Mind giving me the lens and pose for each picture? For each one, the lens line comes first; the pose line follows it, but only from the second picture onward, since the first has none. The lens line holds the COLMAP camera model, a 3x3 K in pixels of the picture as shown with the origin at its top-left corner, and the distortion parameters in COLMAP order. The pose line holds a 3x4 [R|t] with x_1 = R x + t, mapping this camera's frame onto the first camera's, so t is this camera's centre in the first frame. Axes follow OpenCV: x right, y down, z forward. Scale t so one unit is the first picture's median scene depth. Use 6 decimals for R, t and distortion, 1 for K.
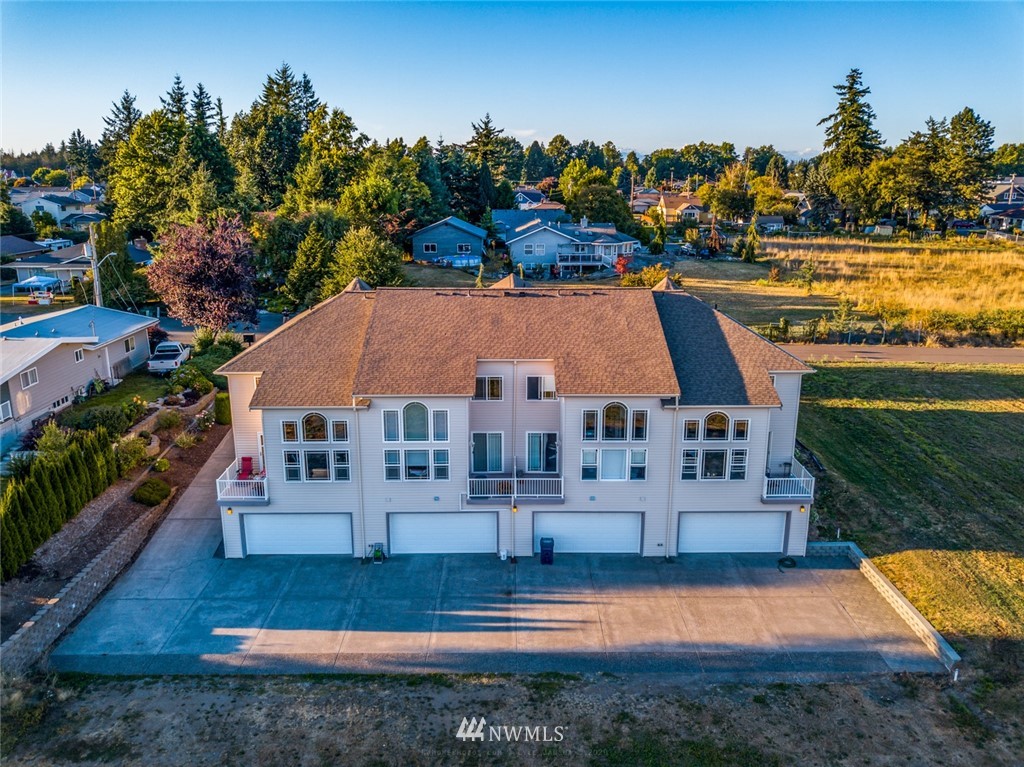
lens RADIAL K [[792.0, 0, 512.0], [0, 792.0, 383.5], [0, 0, 1]] dist [0.006240, -0.000371]
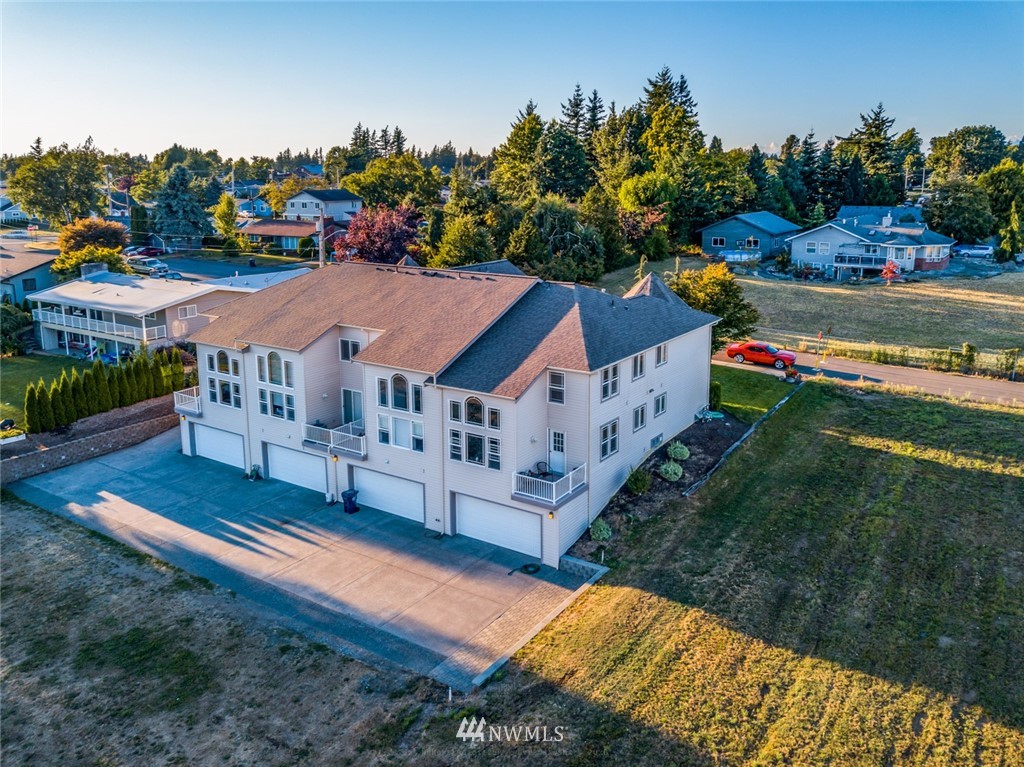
lens RADIAL K [[804.5, 0, 532.2], [0, 804.5, 327.5], [0, 0, 1]] dist [0.009066, -0.006795]
pose [[0.833280, 0.102227, -0.543318, 0.849545], [-0.137607, 0.990178, -0.024741, -0.035326], [0.535452, 0.095381, 0.839162, 0.170406]]
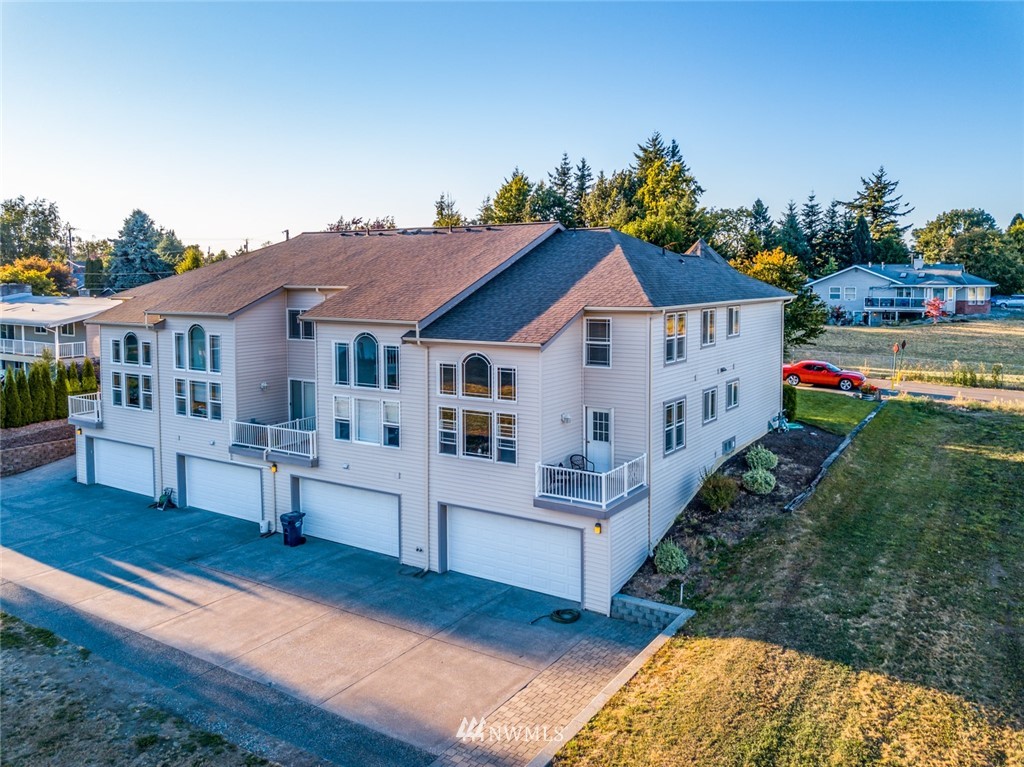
lens RADIAL K [[806.4, 0, 511.7], [0, 806.4, 331.0], [0, 0, 1]] dist [-0.004713, 0.012959]
pose [[0.833406, 0.034366, -0.551592, 0.648005], [-0.135736, 0.980222, -0.144014, 0.109945], [0.535734, 0.194893, 0.821587, 0.441025]]
